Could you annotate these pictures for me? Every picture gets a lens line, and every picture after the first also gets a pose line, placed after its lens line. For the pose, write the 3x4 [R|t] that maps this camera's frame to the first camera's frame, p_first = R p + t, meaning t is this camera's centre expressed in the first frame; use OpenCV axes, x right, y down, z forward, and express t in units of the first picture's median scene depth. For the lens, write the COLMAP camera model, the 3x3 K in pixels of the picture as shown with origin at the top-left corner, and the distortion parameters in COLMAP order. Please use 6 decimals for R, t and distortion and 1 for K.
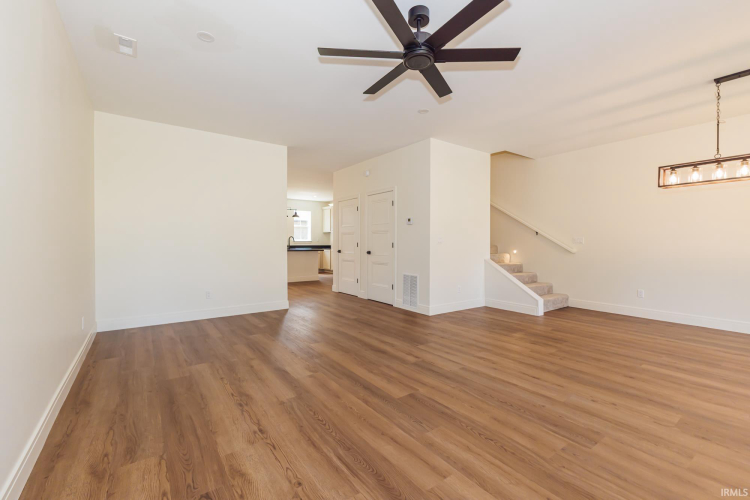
lens RADIAL K [[333.6, 0, 381.1], [0, 333.6, 247.5], [0, 0, 1]] dist [0.000685, -0.000574]
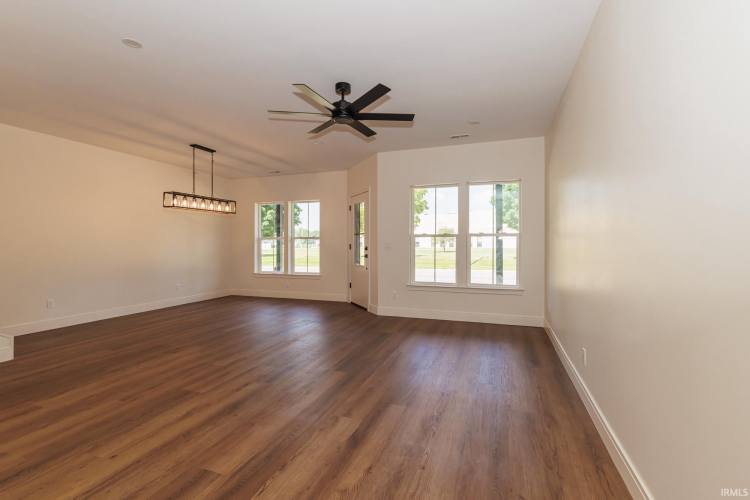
lens RADIAL K [[333.6, 0, 381.1], [0, 333.6, 247.5], [0, 0, 1]] dist [0.000685, -0.000574]
pose [[-0.565951, -0.011426, 0.824360, -0.804093], [0.012125, 0.999680, 0.022180, -0.044619], [-0.824350, 0.022548, -0.565632, 1.191218]]
